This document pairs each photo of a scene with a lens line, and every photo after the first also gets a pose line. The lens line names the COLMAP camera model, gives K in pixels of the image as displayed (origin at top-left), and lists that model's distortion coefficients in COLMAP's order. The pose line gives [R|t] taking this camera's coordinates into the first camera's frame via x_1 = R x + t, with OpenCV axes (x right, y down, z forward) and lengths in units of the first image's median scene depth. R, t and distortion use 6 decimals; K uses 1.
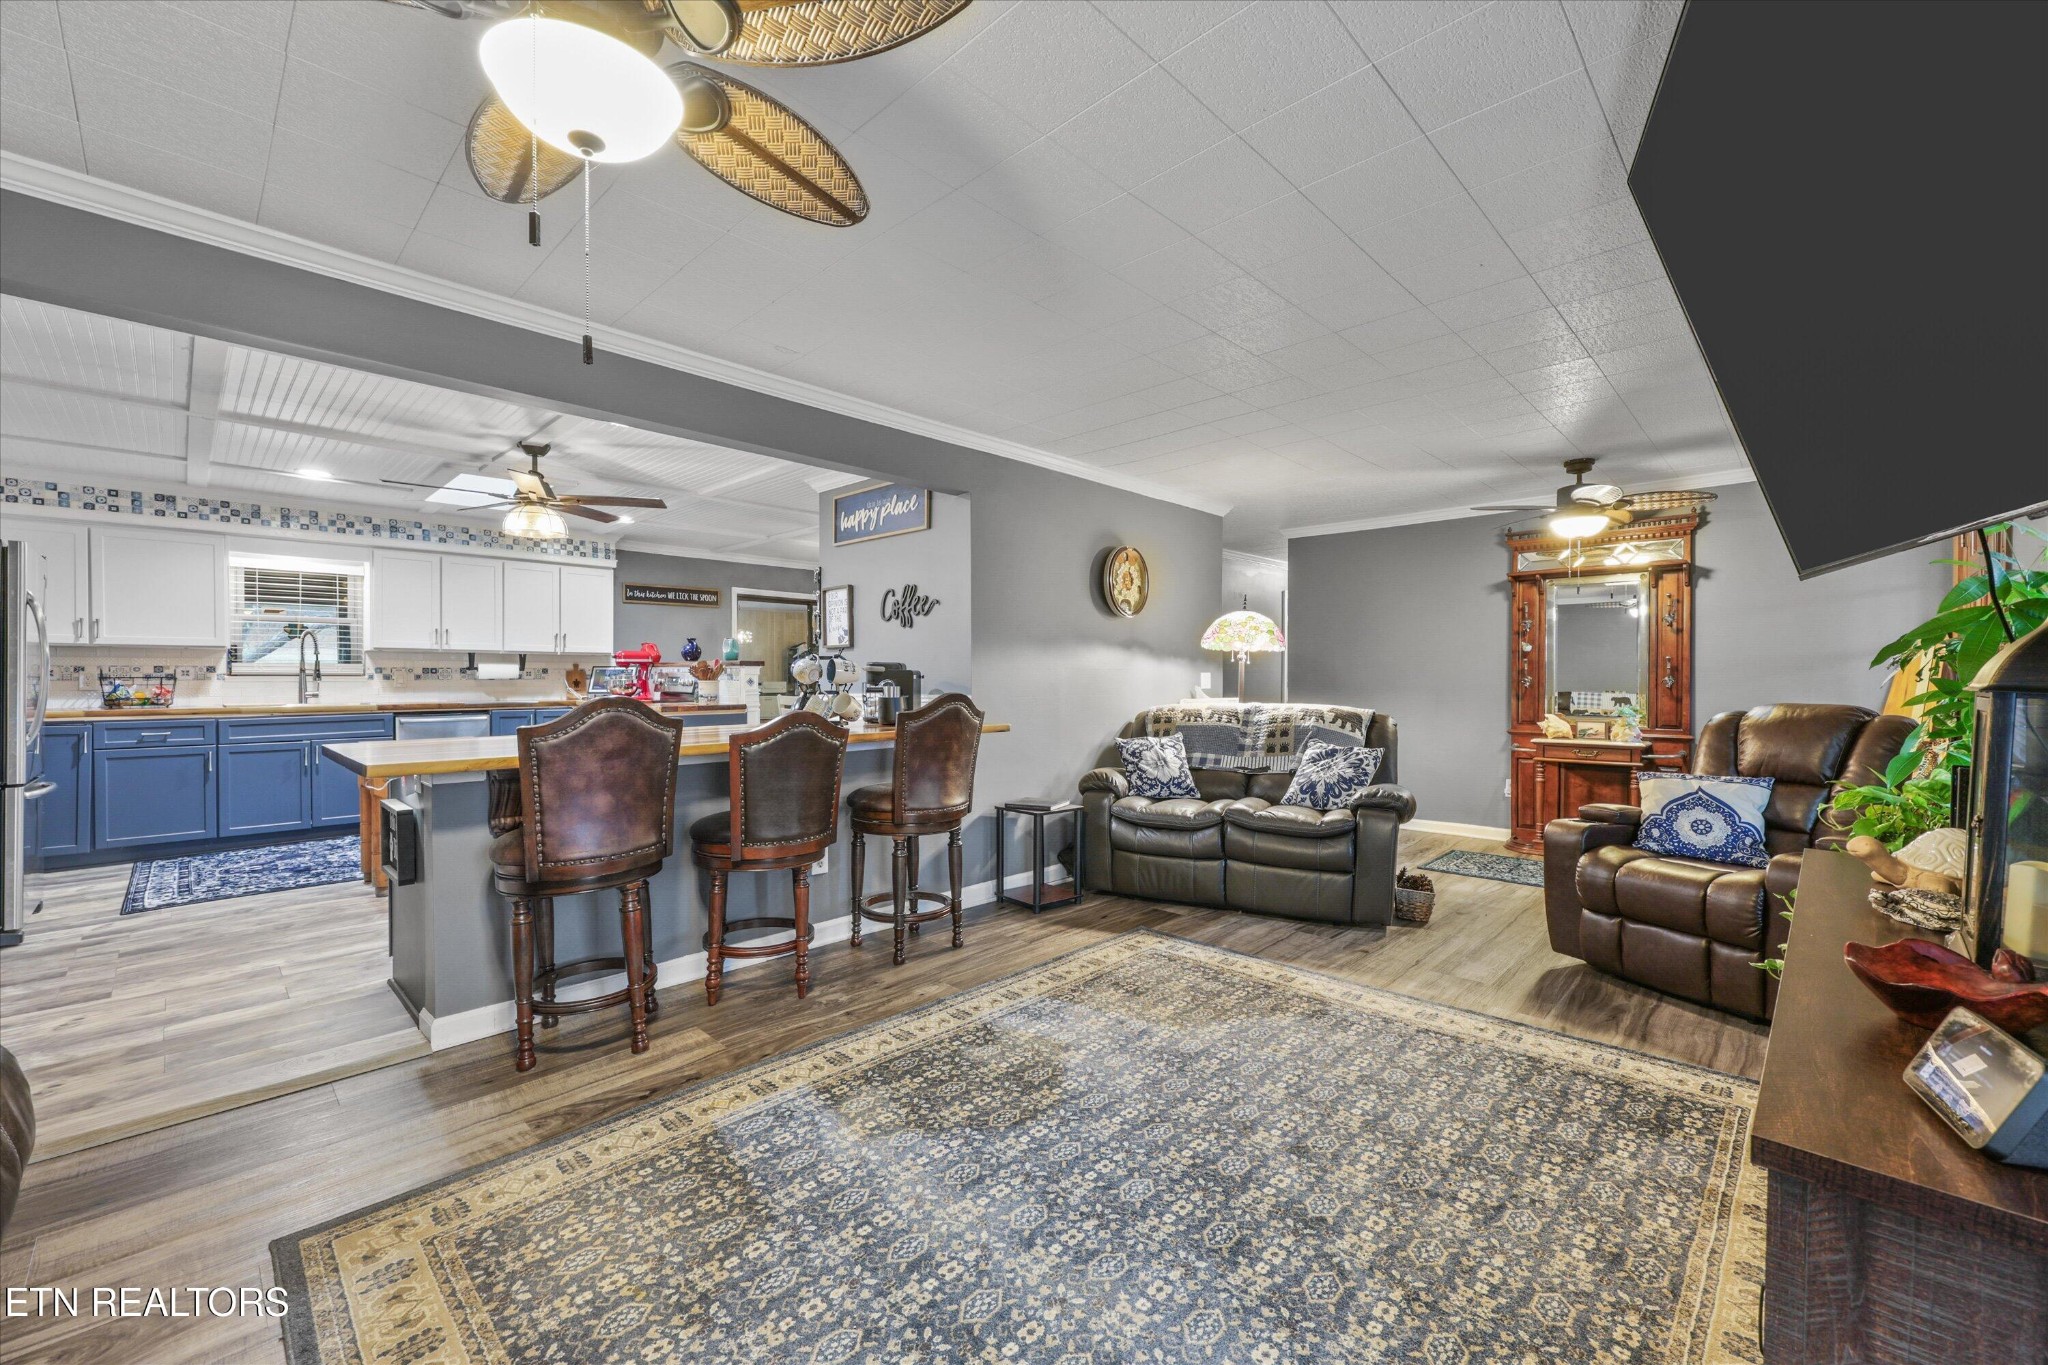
lens RADIAL K [[825.3, 0, 1024.0], [0, 825.3, 687.2], [0, 0, 1]] dist [0.001110, -0.000059]
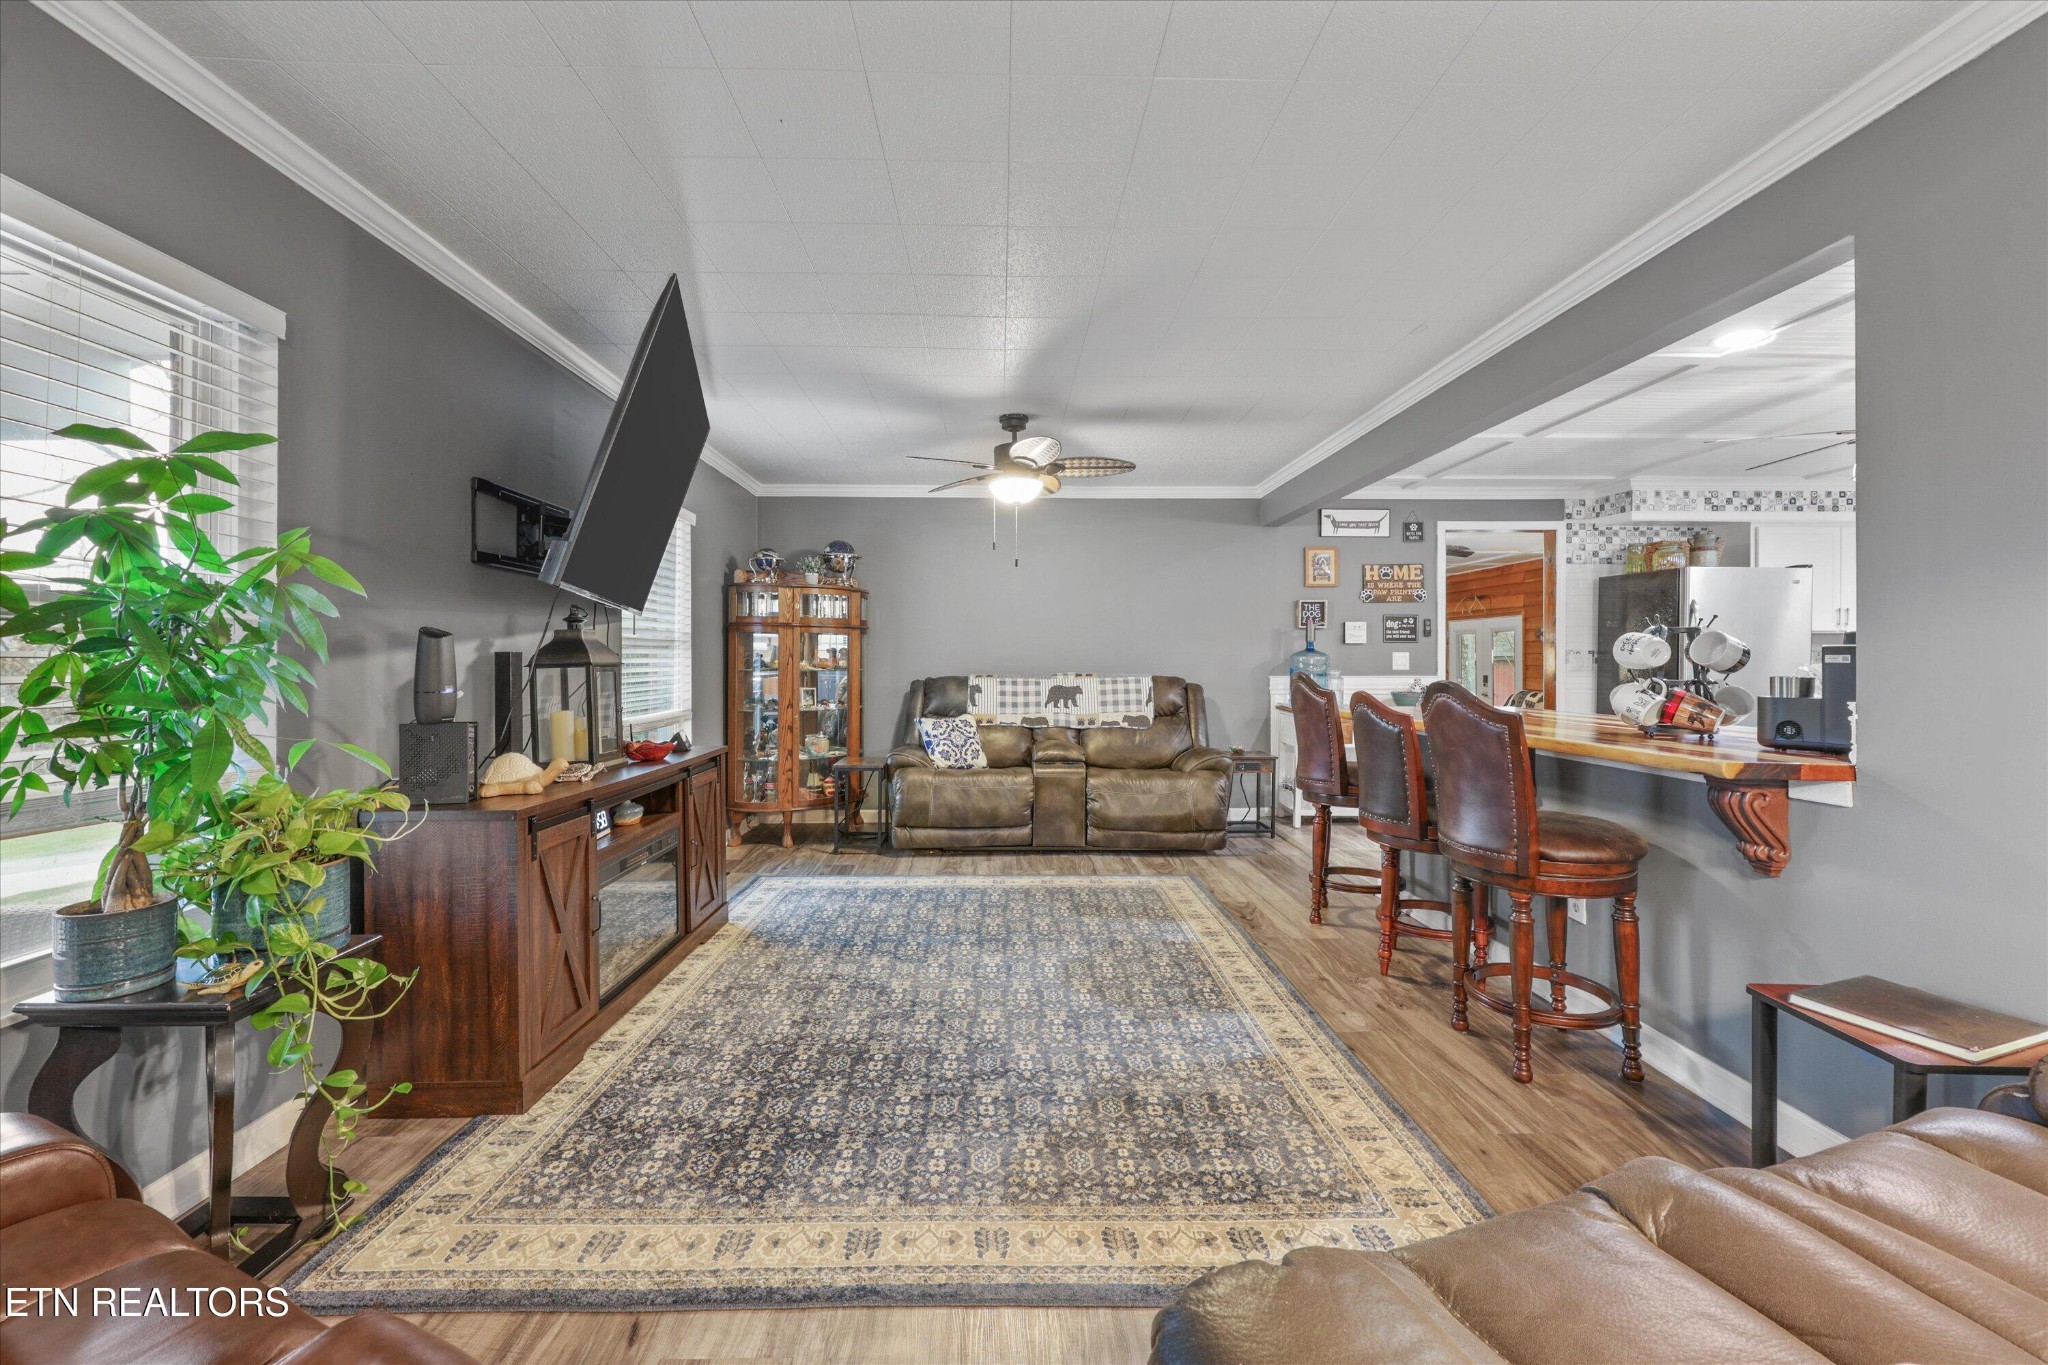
lens RADIAL K [[828.5, 0, 1020.7], [0, 828.5, 662.8], [0, 0, 1]] dist [0.000214, 0.000039]
pose [[-0.704843, 0.000656, -0.709363, 0.412548], [-0.006941, 0.999945, 0.007822, -0.006282], [0.709329, 0.010437, -0.704800, 0.750037]]
